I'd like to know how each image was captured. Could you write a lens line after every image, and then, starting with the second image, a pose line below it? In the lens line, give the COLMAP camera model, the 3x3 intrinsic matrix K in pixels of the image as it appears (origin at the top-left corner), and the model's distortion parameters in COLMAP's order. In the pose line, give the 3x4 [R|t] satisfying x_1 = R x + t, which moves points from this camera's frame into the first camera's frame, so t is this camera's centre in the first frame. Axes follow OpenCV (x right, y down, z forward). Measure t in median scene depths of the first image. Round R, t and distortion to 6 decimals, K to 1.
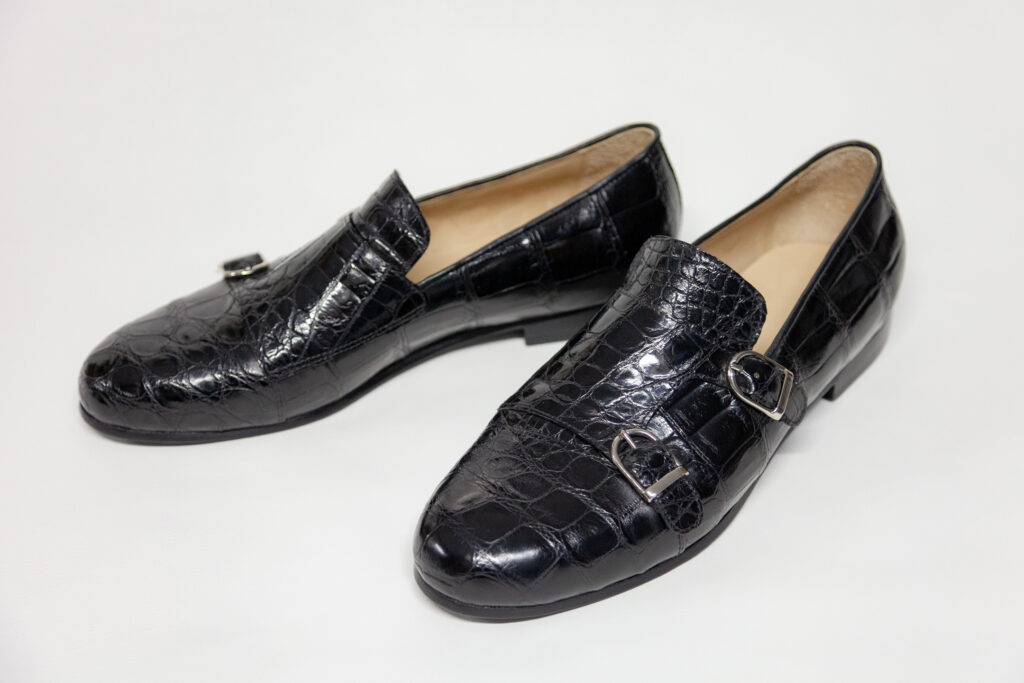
lens RADIAL K [[1922.6, 0, 511.7], [0, 1922.6, 340.4], [0, 0, 1]] dist [-0.053968, 0.000000]
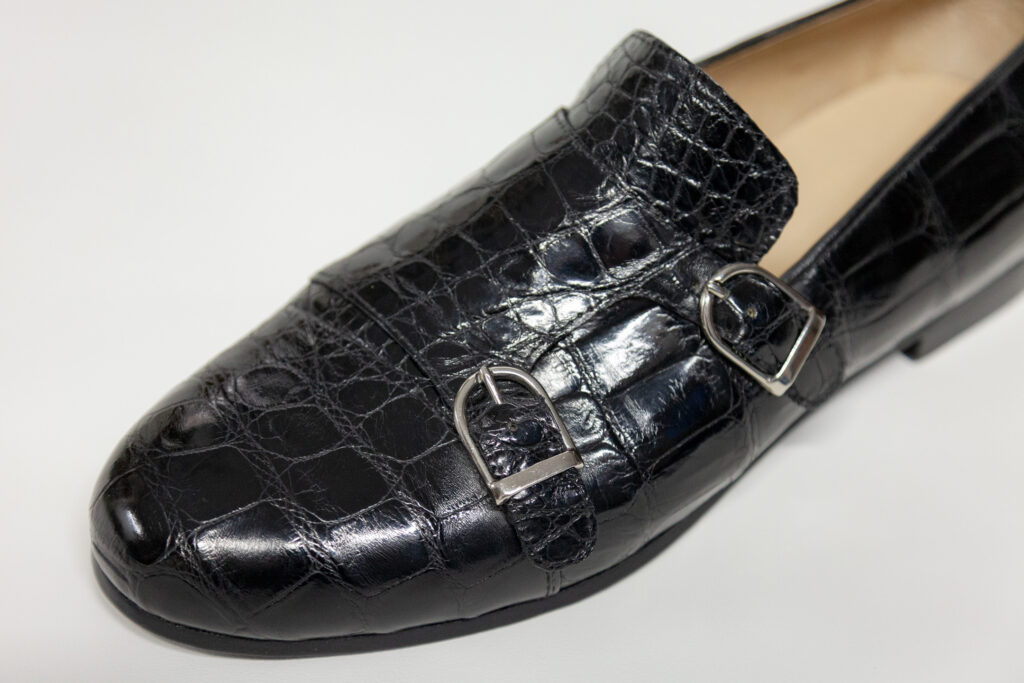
lens RADIAL K [[2106.9, 0, 512.2], [0, 2106.9, 343.0], [0, 0, 1]] dist [-0.112881, 0.000000]
pose [[0.971884, 0.196108, -0.130317, 0.140670], [-0.174929, 0.971839, 0.157887, -0.056767], [0.157610, -0.130652, 0.978820, 0.391718]]
